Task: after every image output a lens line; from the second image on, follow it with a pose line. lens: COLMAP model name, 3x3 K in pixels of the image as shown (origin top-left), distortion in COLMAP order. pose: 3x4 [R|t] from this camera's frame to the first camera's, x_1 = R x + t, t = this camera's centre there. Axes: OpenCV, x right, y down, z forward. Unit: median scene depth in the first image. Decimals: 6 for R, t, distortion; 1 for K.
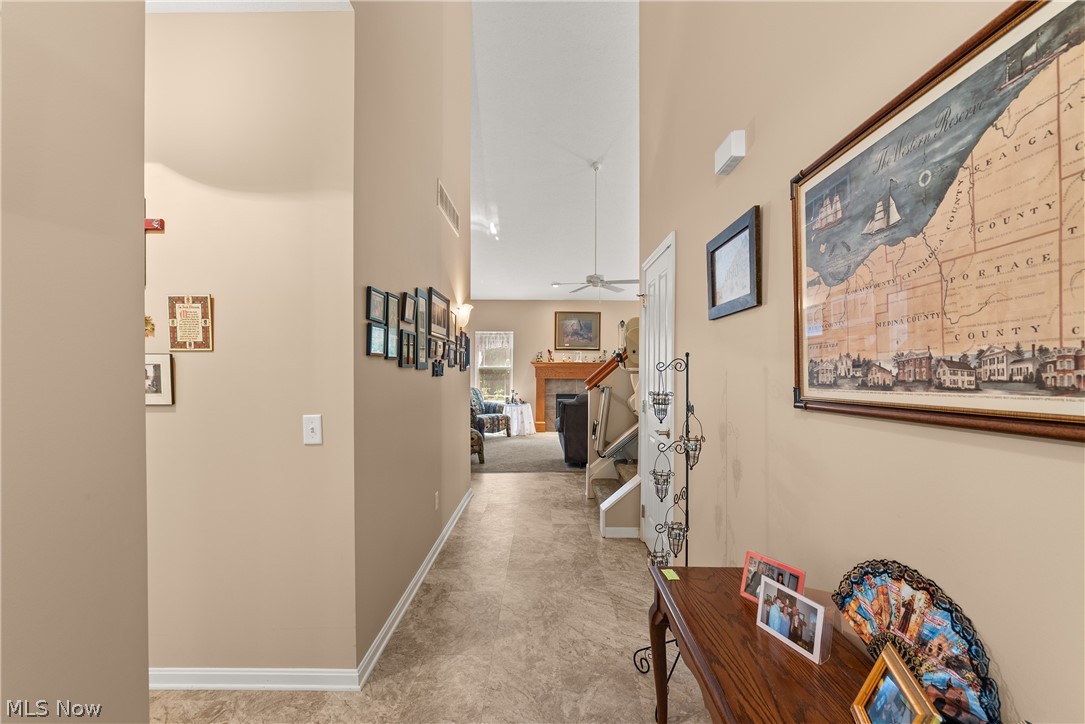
lens RADIAL K [[470.4, 0, 543.4], [0, 470.4, 364.3], [0, 0, 1]] dist [-0.028031, -0.000252]
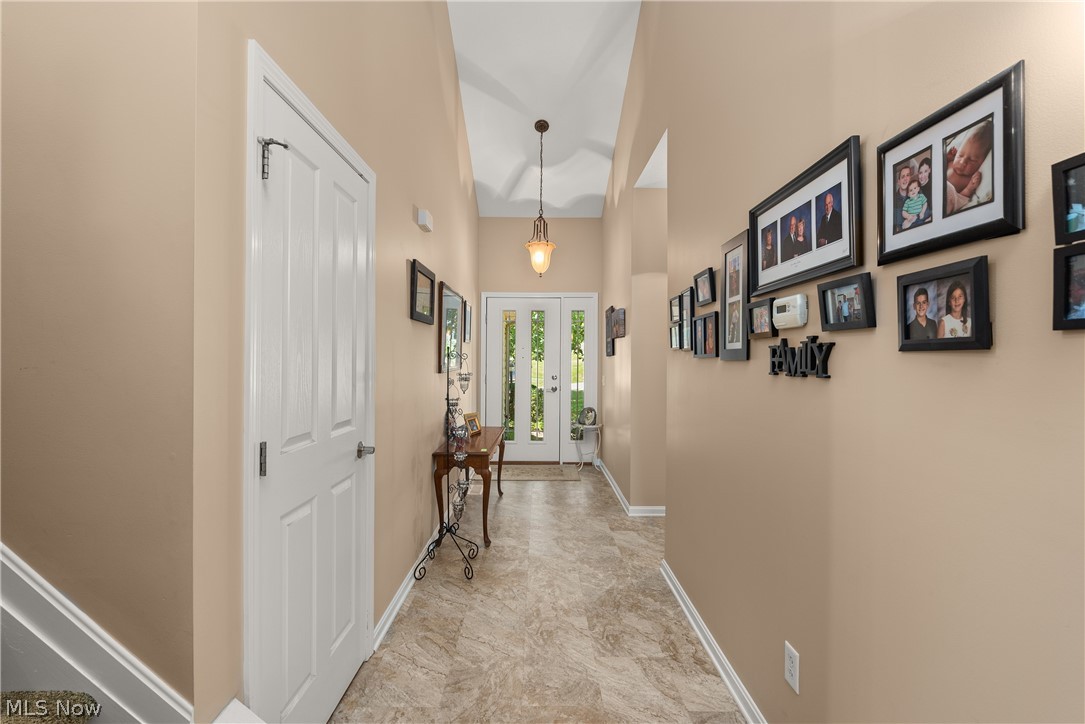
lens RADIAL K [[470.4, 0, 543.9], [0, 470.4, 359.8], [0, 0, 1]] dist [-0.028031, -0.000252]
pose [[-0.999899, -0.007997, -0.011711, 0.008331], [-0.007885, 0.999923, -0.009552, 0.022179], [0.011787, -0.009459, -0.999886, 1.959694]]
